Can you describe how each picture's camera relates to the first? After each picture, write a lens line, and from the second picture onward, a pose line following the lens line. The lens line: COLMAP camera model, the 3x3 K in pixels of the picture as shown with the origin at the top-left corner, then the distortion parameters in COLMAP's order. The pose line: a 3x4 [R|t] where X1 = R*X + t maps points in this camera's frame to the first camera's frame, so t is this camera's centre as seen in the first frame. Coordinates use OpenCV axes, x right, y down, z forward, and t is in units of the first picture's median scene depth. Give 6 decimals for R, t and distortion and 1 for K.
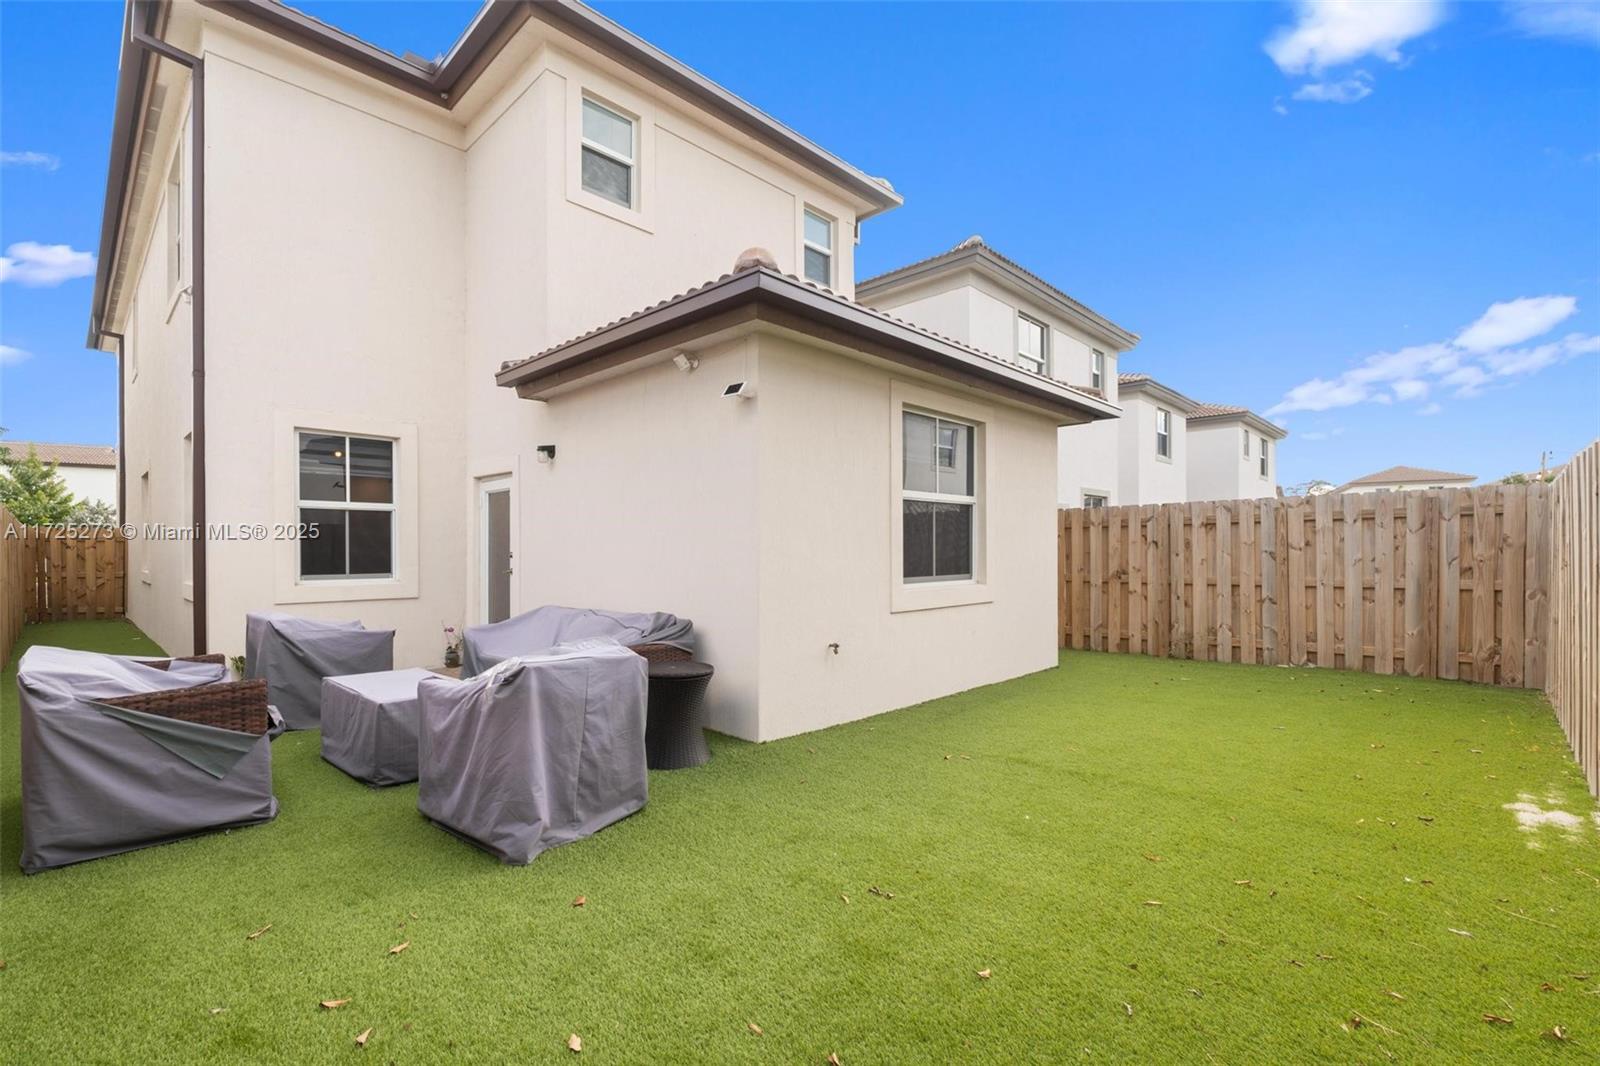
lens RADIAL K [[708.2, 0, 794.1], [0, 708.2, 550.5], [0, 0, 1]] dist [0.000999, 0.000048]
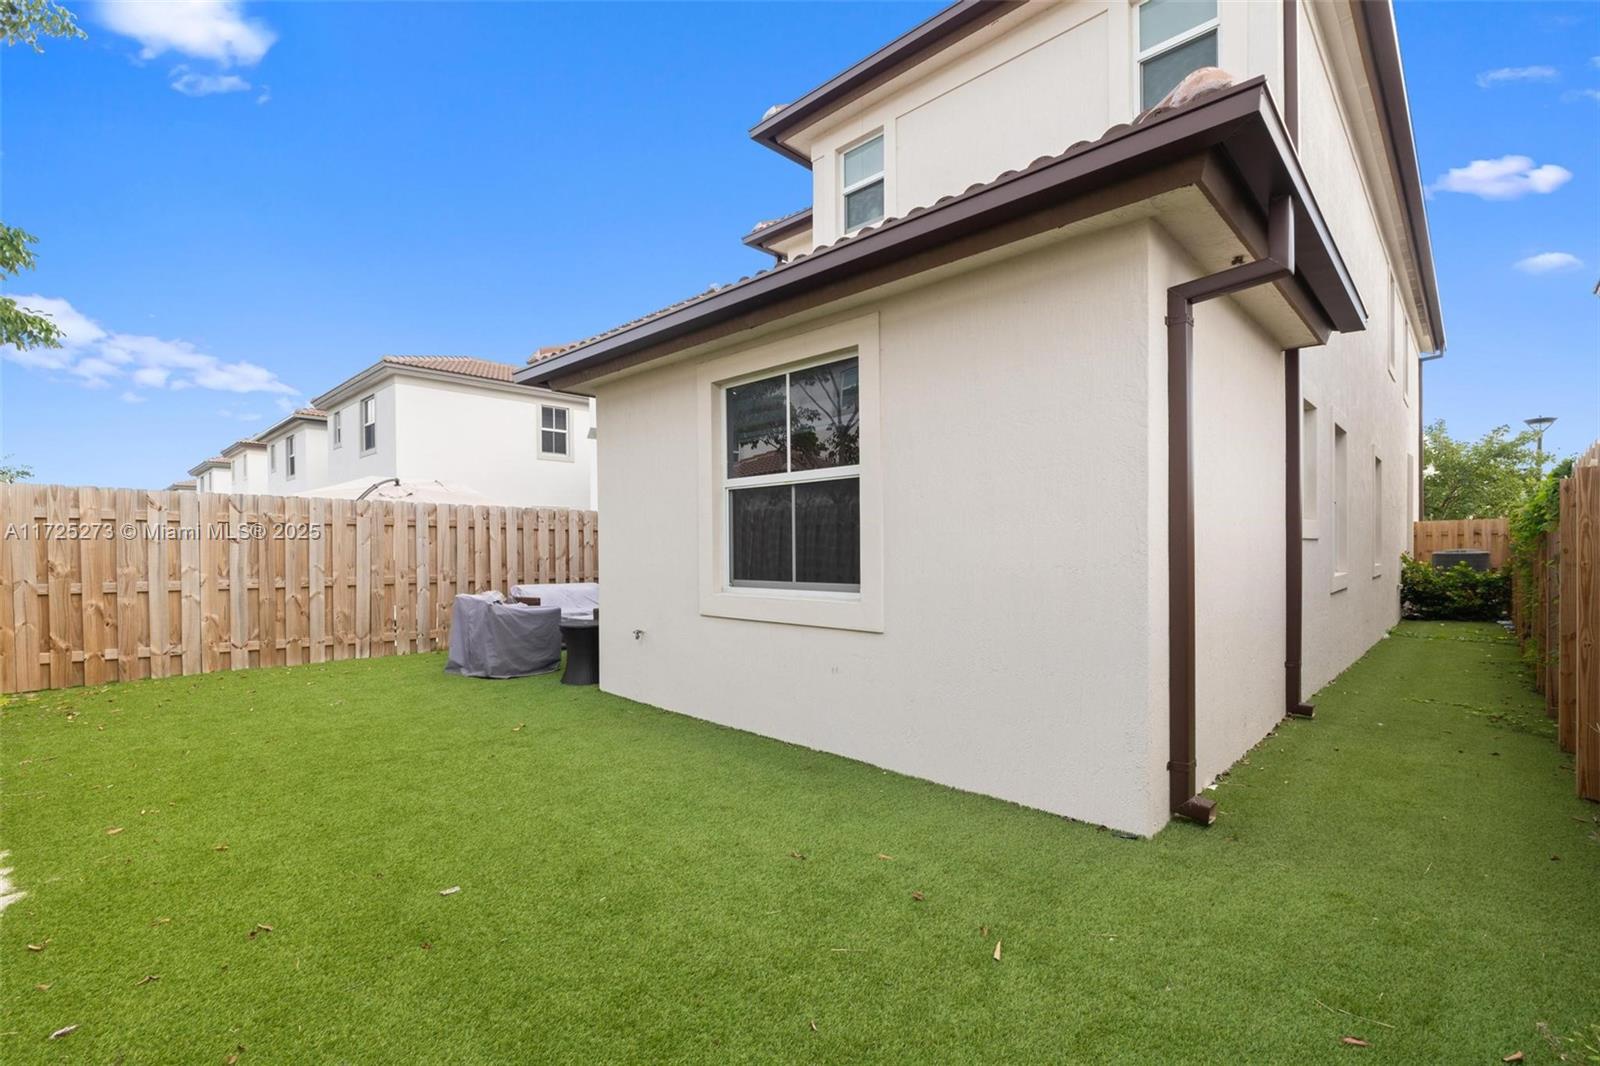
lens RADIAL K [[708.2, 0, 794.1], [0, 708.2, 550.5], [0, 0, 1]] dist [0.000999, 0.000048]
pose [[0.001305, 0.013792, -0.999904, 0.951197], [0.011854, 0.999834, 0.013807, -0.008097], [0.999929, -0.011871, 0.001142, 0.993356]]
